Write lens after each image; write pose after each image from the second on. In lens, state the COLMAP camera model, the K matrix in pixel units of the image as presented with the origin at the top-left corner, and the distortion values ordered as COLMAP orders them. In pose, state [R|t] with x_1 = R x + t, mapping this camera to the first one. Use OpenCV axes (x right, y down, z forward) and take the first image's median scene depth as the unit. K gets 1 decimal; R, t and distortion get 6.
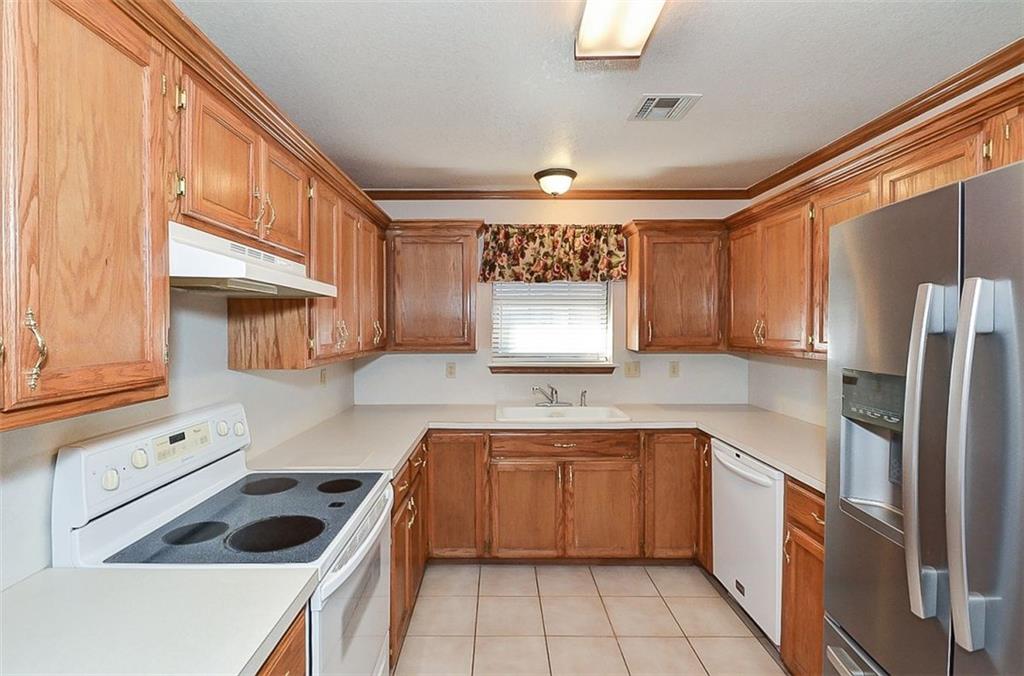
lens RADIAL K [[468.0, 0, 500.6], [0, 468.0, 335.5], [0, 0, 1]] dist [-0.002818, -0.000507]
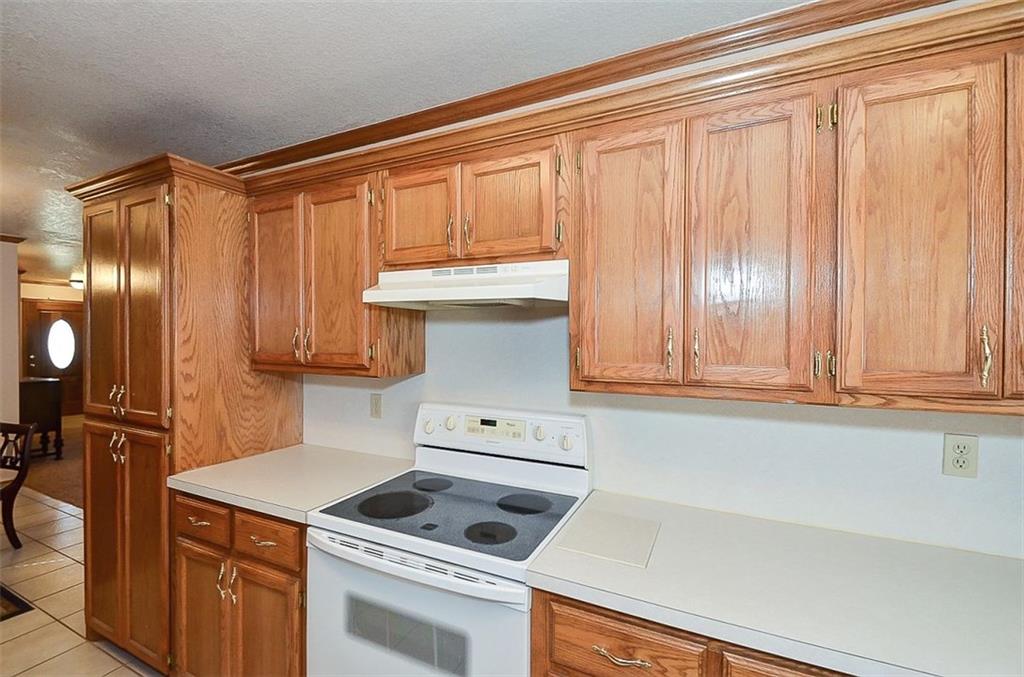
lens RADIAL K [[450.5, 0, 491.3], [0, 450.5, 340.6], [0, 0, 1]] dist [0.014815, -0.000071]
pose [[-0.457366, 0.006682, -0.889254, 0.202084], [-0.020974, 0.999613, 0.018298, -0.014713], [0.889031, 0.027020, -0.457048, 0.777713]]
